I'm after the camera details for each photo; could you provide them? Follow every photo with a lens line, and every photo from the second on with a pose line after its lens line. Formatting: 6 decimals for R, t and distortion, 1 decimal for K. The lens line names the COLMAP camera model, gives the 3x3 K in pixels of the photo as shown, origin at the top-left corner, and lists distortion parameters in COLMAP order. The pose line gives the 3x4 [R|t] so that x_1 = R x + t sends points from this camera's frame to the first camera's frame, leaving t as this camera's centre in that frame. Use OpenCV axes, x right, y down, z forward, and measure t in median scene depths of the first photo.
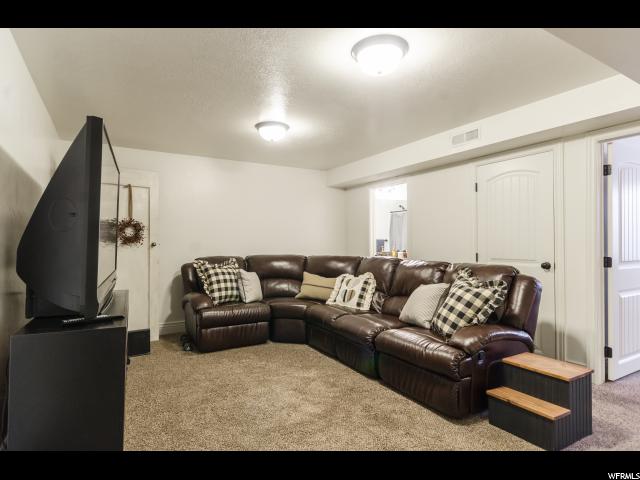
lens RADIAL K [[352.8, 0, 320.0], [0, 352.8, 240.0], [0, 0, 1]] dist [0.002441, 0.000214]
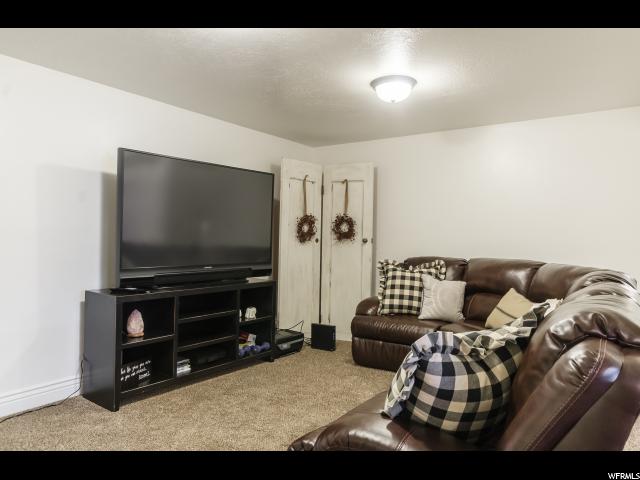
lens RADIAL K [[439.1, 0, 320.0], [0, 439.1, 240.0], [0, 0, 1]] dist [-0.002116, -0.000268]
pose [[0.390176, 0.000466, -0.920740, 0.570533], [-0.010288, 0.999940, -0.003854, 0.017568], [0.920683, 0.010976, 0.390158, 0.453633]]
